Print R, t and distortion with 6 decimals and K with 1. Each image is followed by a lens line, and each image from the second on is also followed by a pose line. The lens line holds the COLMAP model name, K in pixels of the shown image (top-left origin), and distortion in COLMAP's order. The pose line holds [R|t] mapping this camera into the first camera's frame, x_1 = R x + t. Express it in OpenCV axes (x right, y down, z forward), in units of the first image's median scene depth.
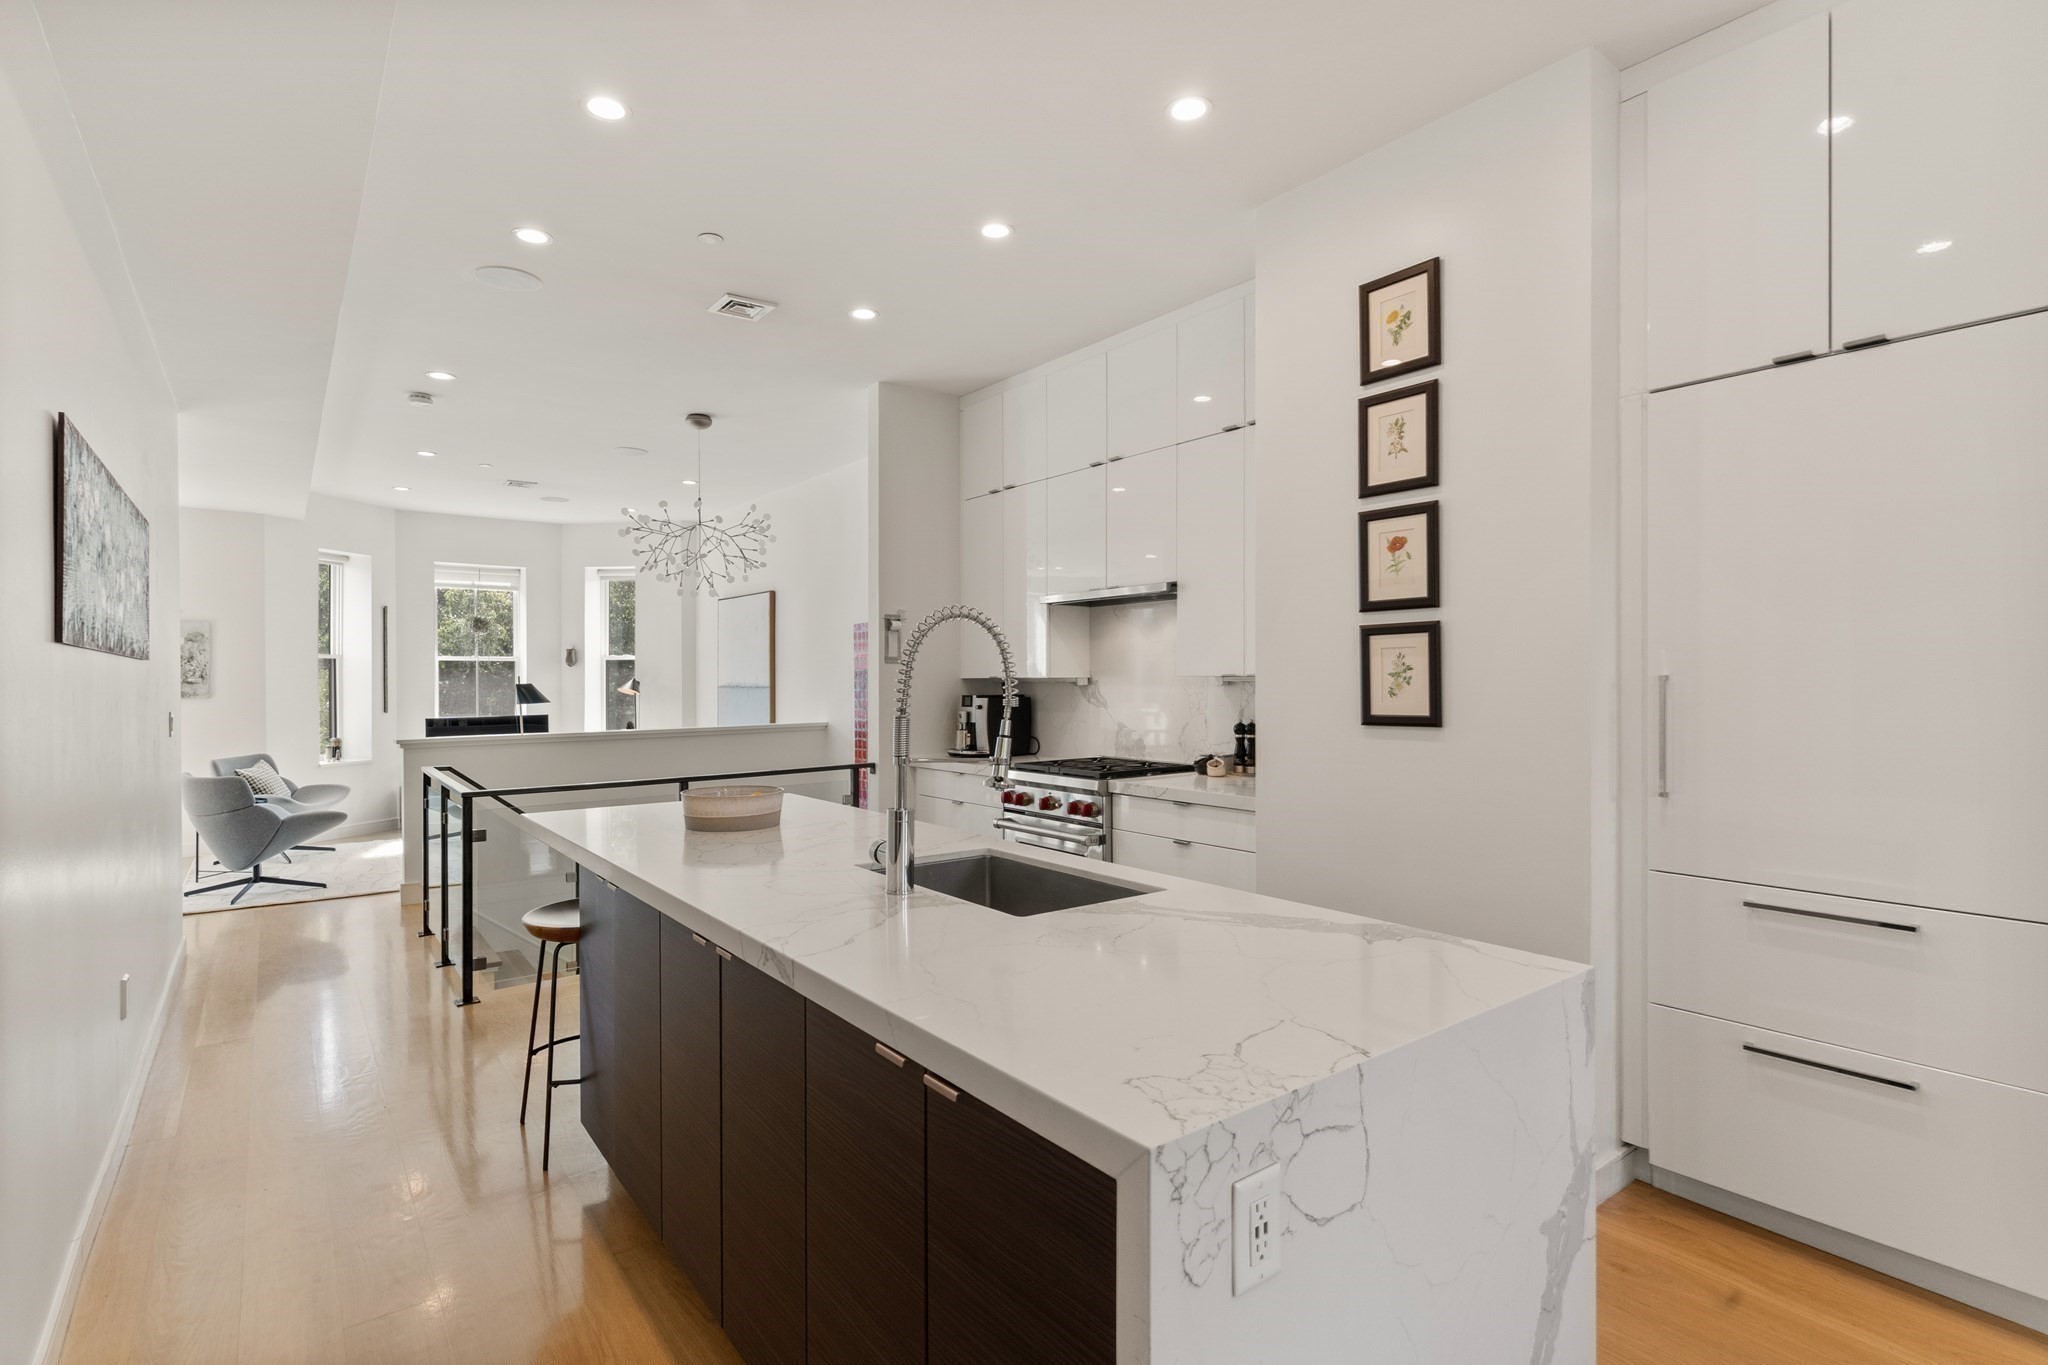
lens RADIAL K [[985.2, 0, 1019.0], [0, 985.2, 677.9], [0, 0, 1]] dist [0.001852, 0.000746]
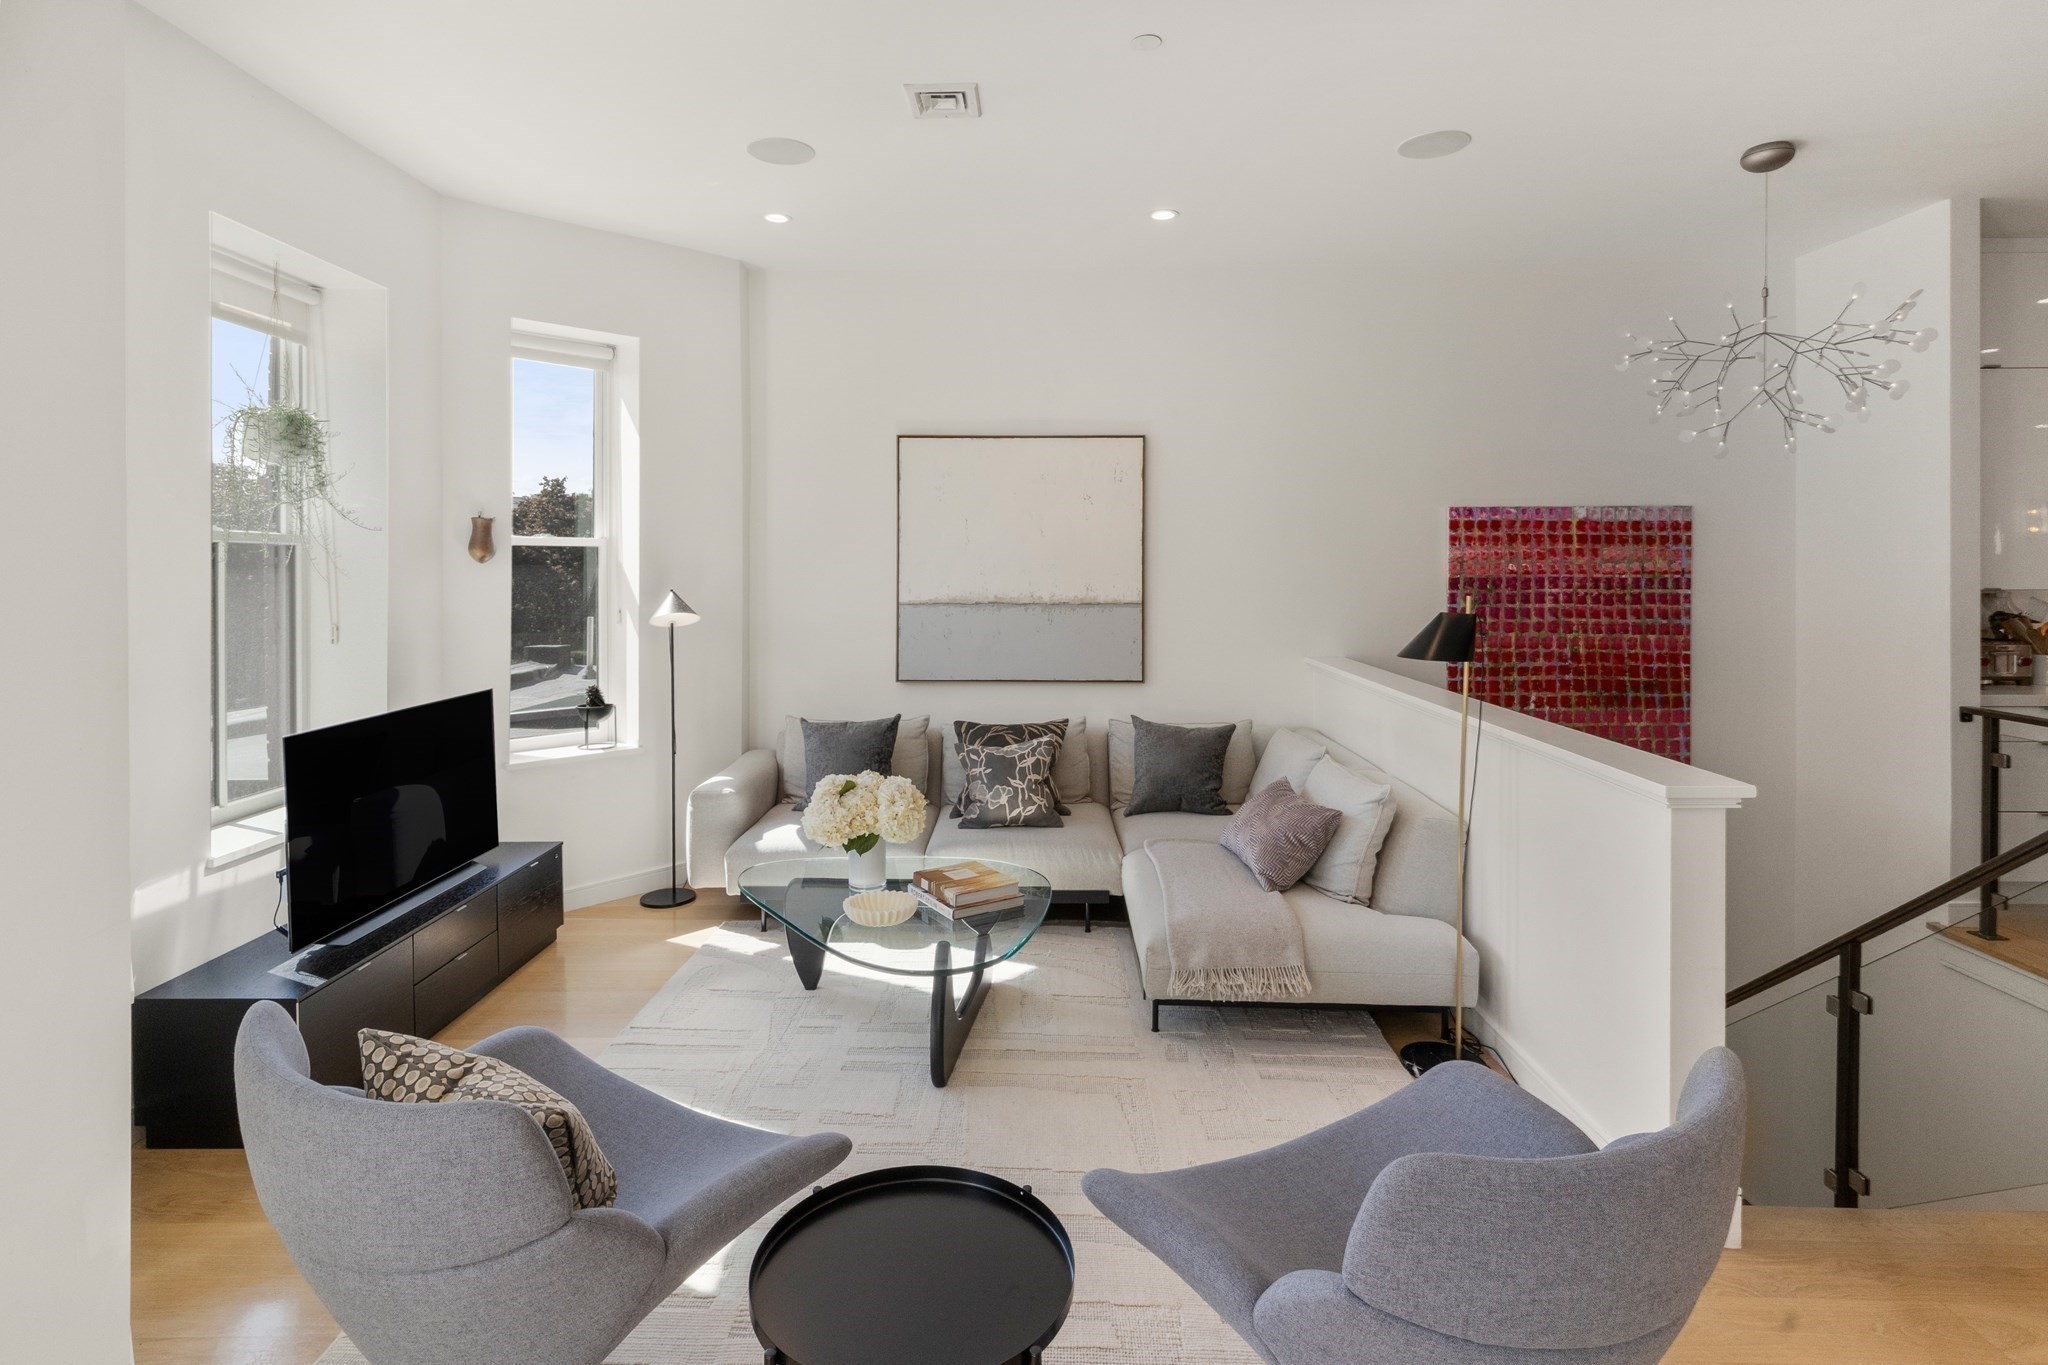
lens RADIAL K [[1017.5, 0, 1026.3], [0, 1017.5, 567.5], [0, 0, 1]] dist [-0.003024, 0.000010]
pose [[0.621971, -0.000154, 0.783040, -1.133357], [-0.001401, 0.999998, 0.001310, -0.017669], [-0.783039, -0.001912, 0.621970, 1.021932]]
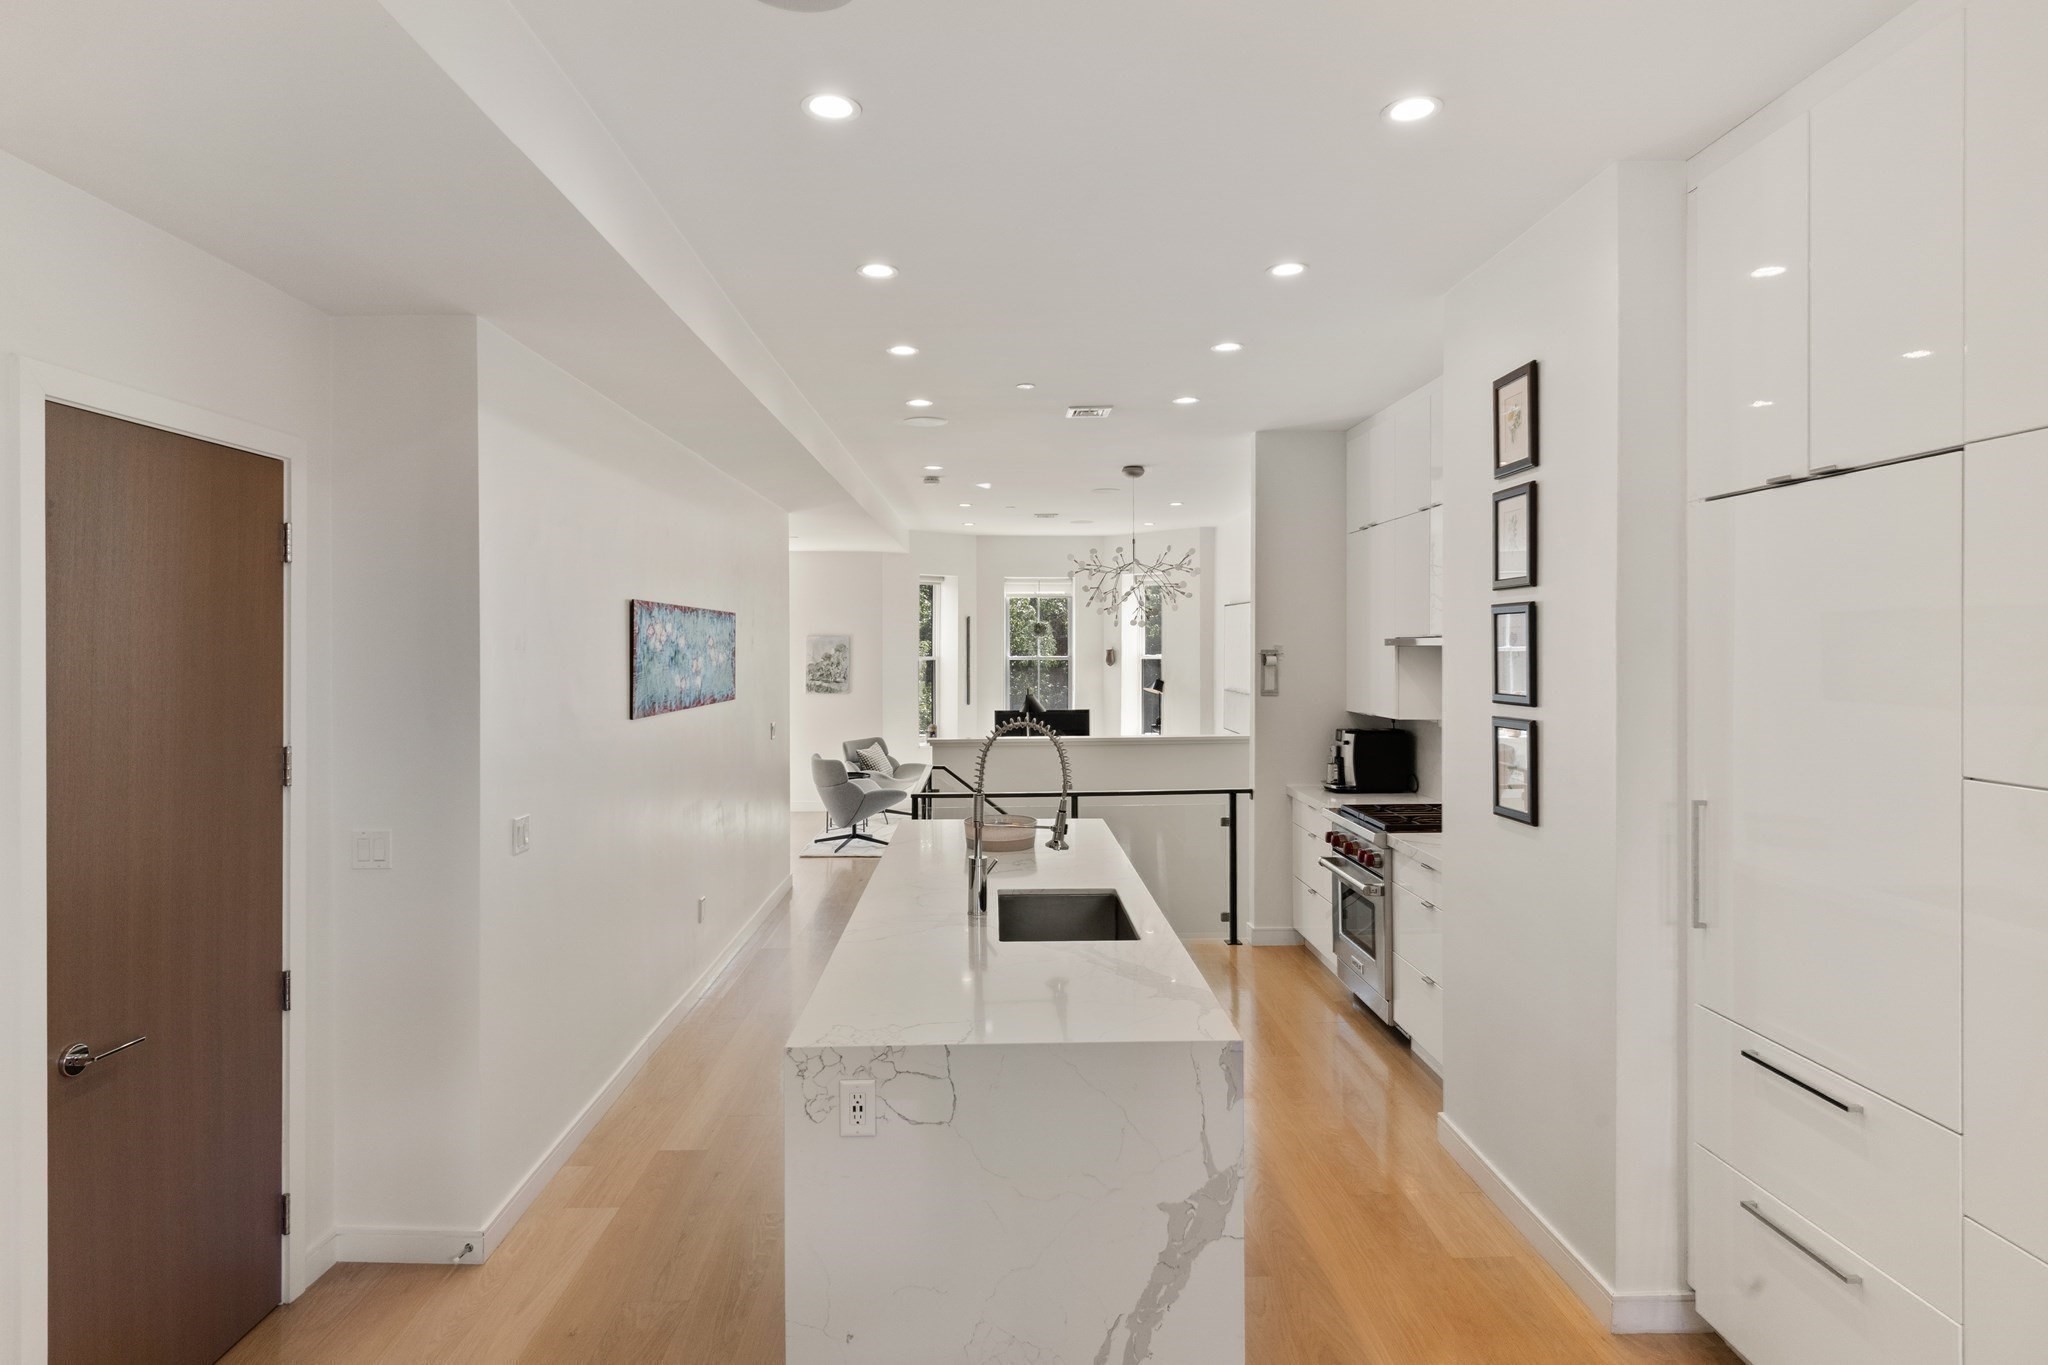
lens RADIAL K [[1109.6, 0, 1024.5], [0, 1109.6, 643.6], [0, 0, 1]] dist [0.002987, 0.000939]
pose [[0.814760, 0.002756, -0.579792, 0.328777], [-0.001853, 0.999996, 0.002149, -0.069037], [0.579795, -0.000677, 0.814762, -0.113065]]
